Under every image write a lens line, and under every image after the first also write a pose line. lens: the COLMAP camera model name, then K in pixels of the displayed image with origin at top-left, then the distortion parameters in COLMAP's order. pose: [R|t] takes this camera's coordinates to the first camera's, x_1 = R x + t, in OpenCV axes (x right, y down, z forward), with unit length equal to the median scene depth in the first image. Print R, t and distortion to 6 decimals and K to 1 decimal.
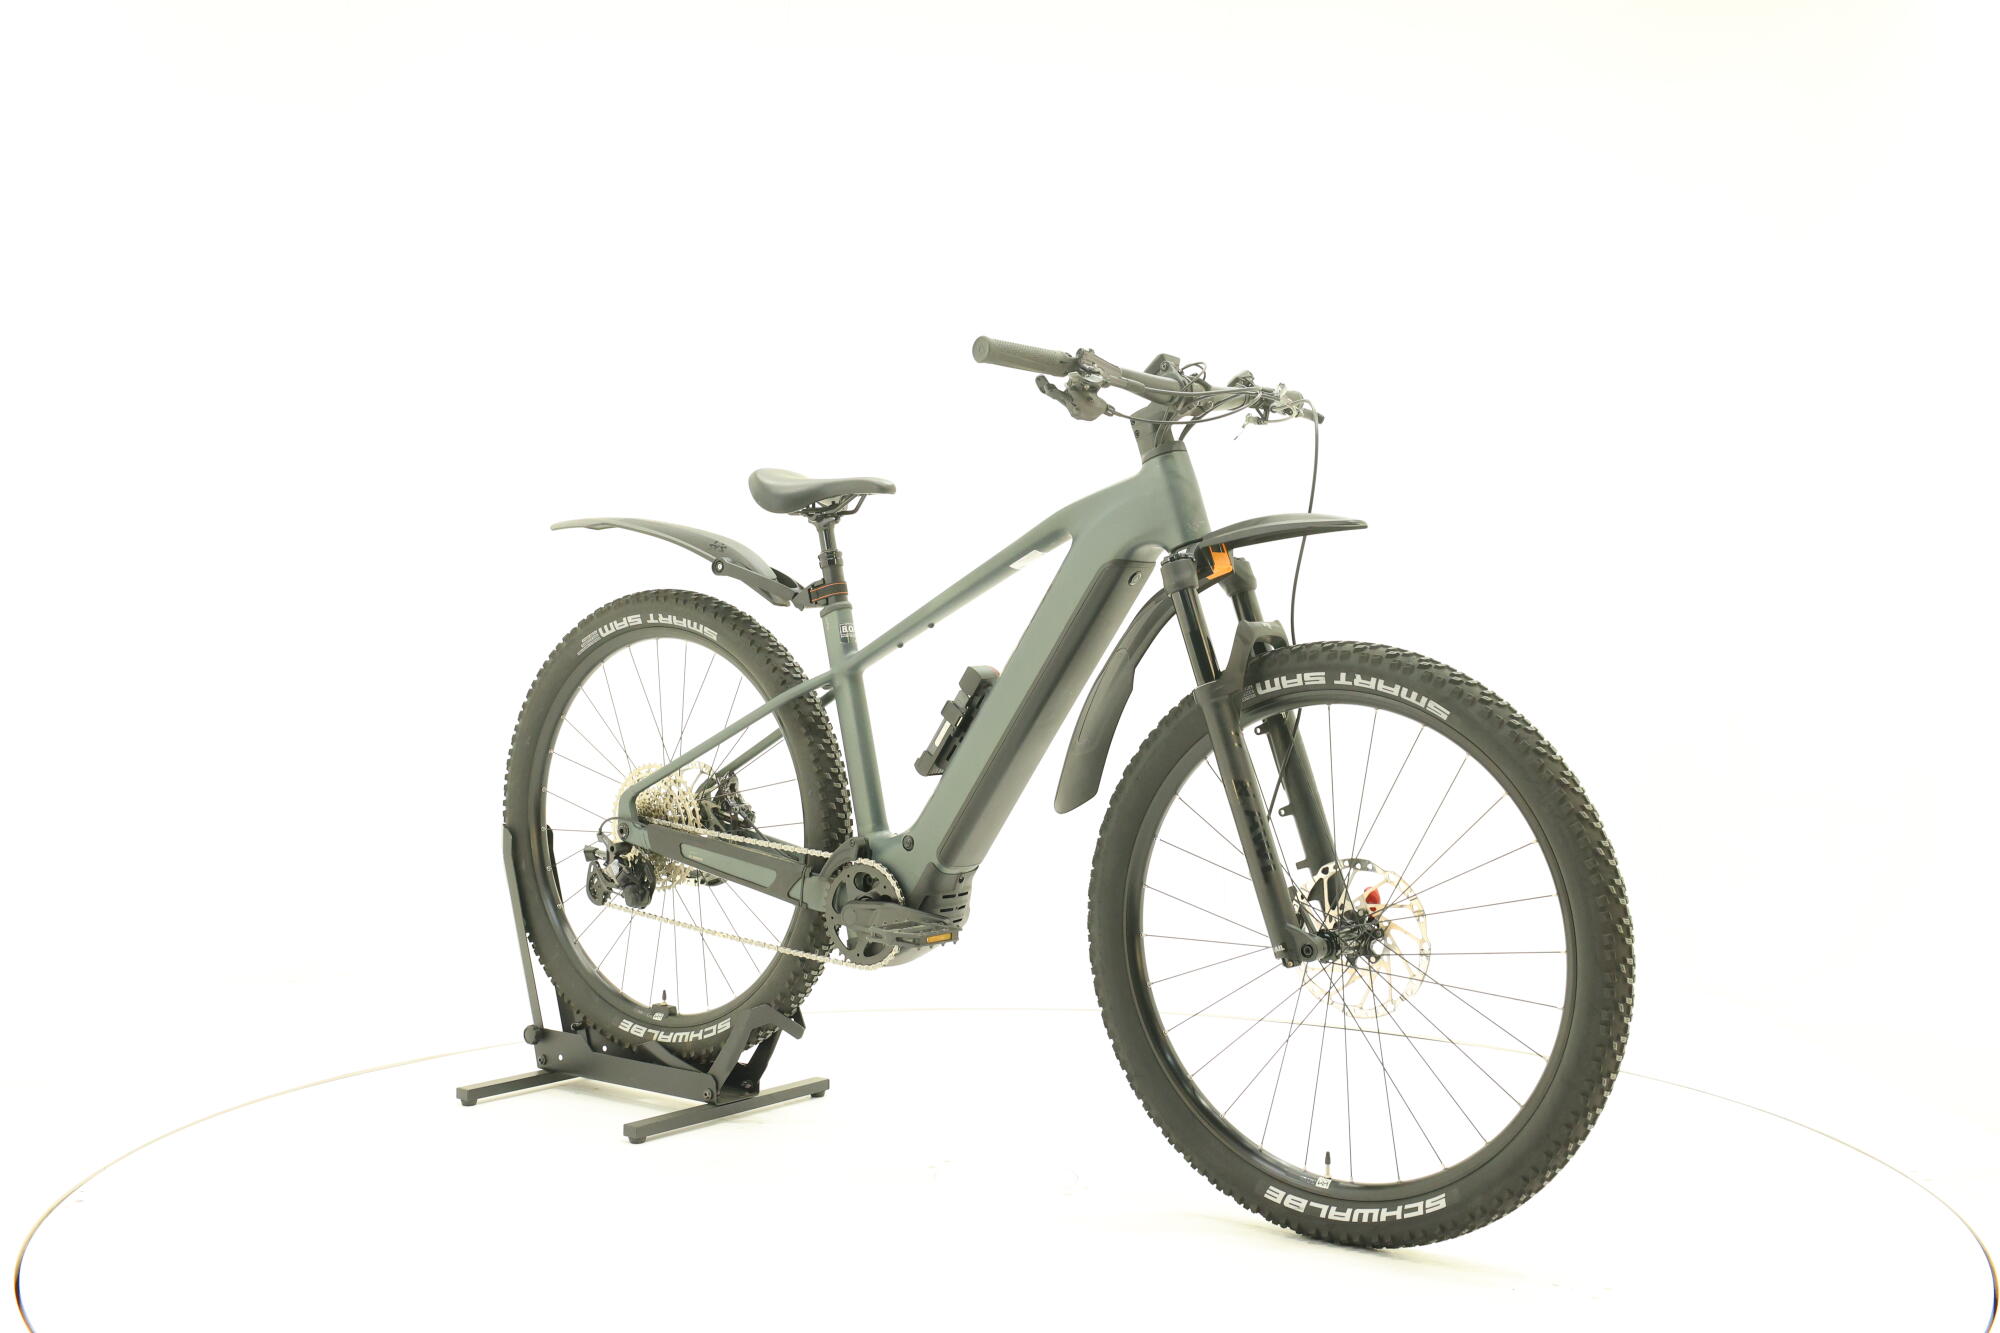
lens RADIAL K [[2114.7, 0, 992.6], [0, 2114.7, 679.3], [0, 0, 1]] dist [0.016620, 0.000000]
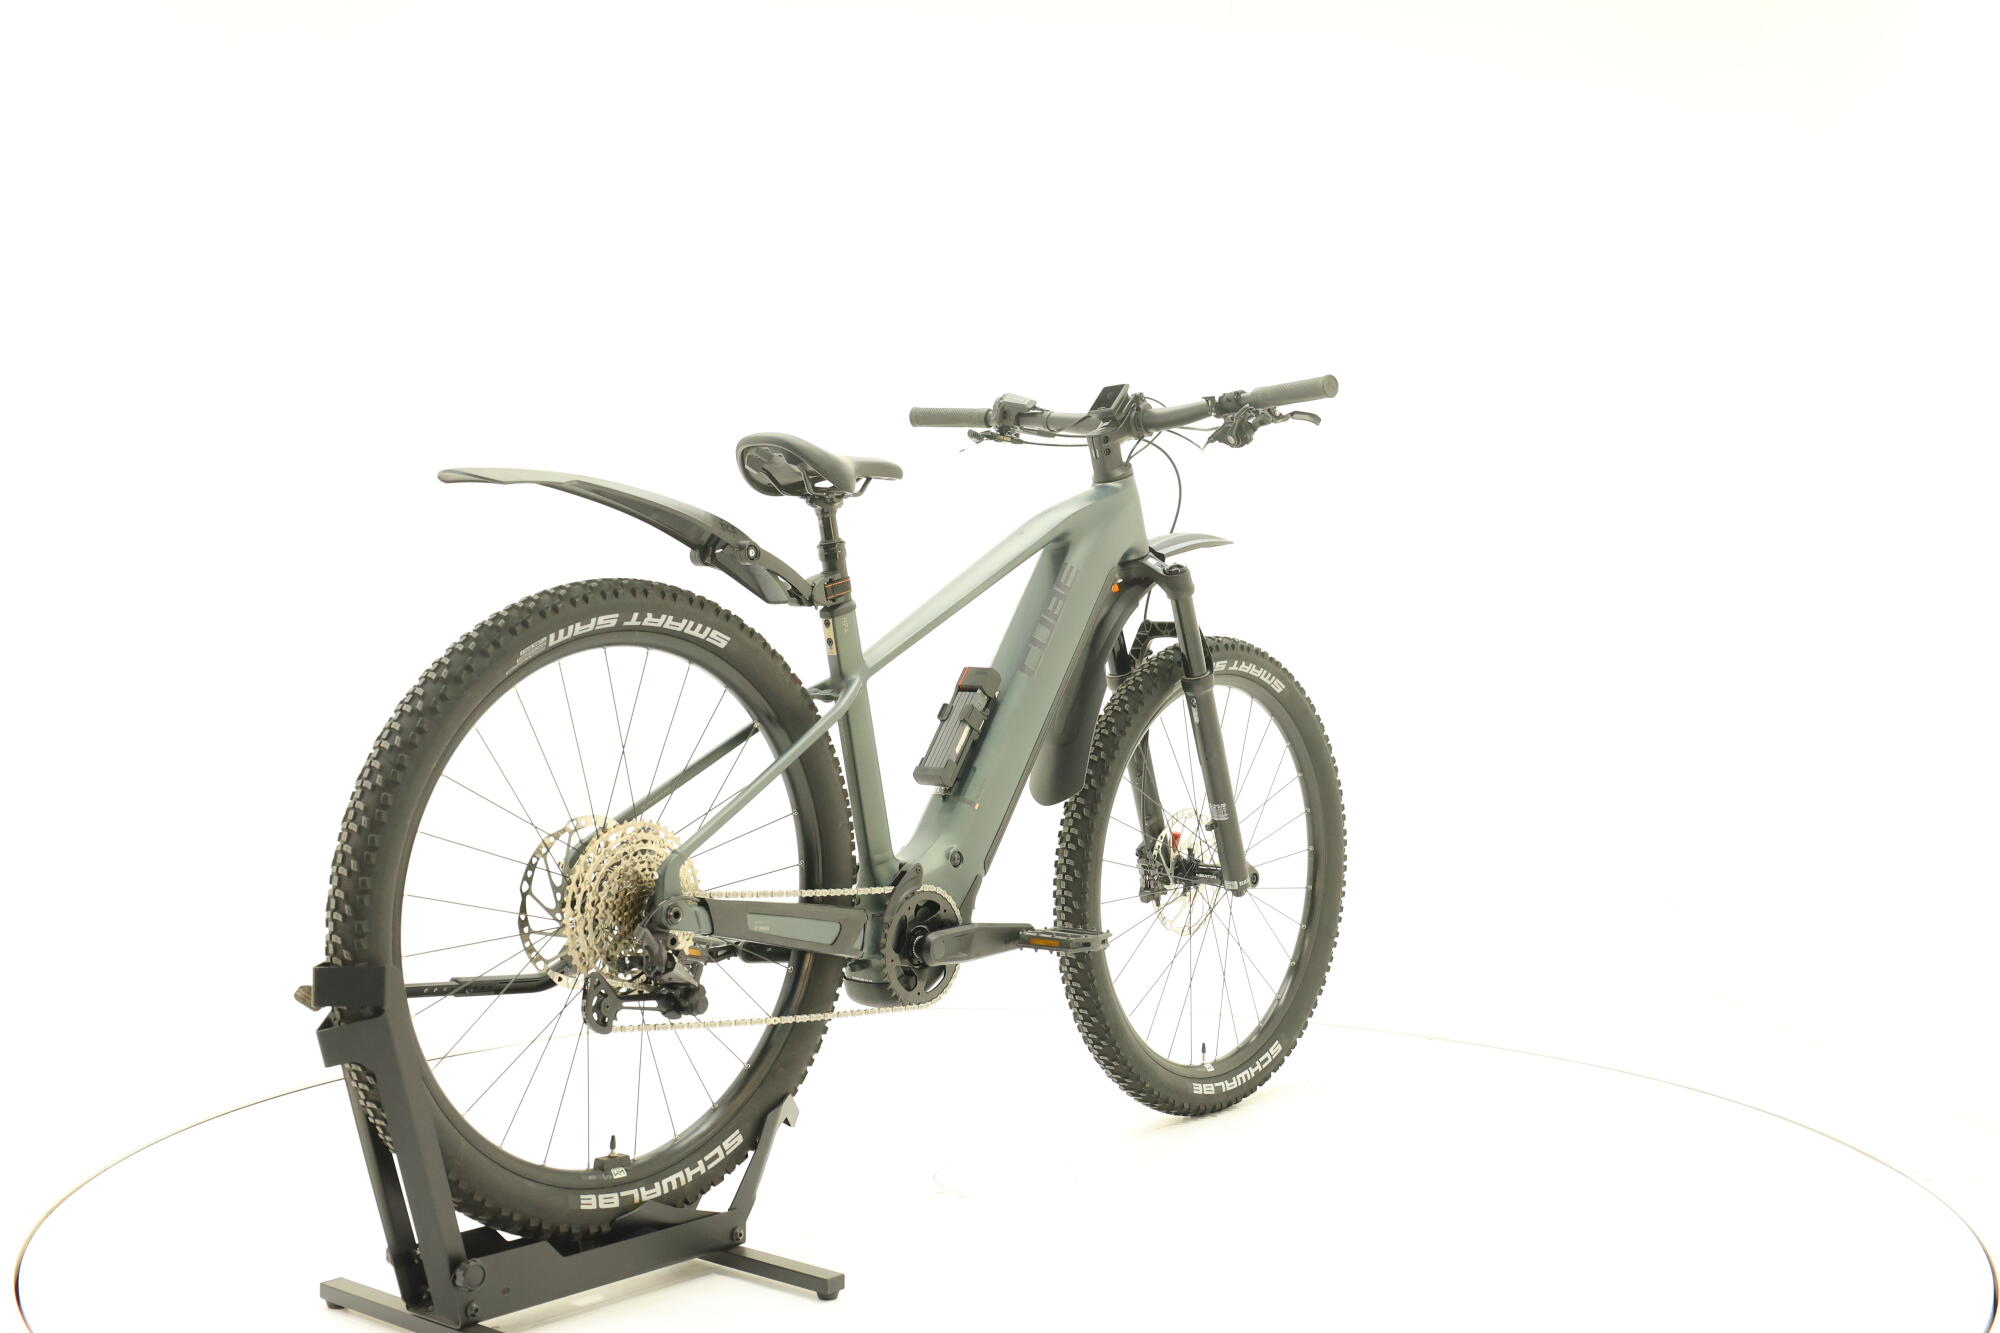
lens RADIAL K [[2114.7, 0, 990.4], [0, 2114.7, 611.1], [0, 0, 1]] dist [0.016620, 0.000000]
pose [[0.063620, -0.024490, 0.997674, -0.988713], [-0.006051, 0.999671, 0.024925, -0.057069], [-0.997956, -0.007622, 0.063451, 0.946247]]
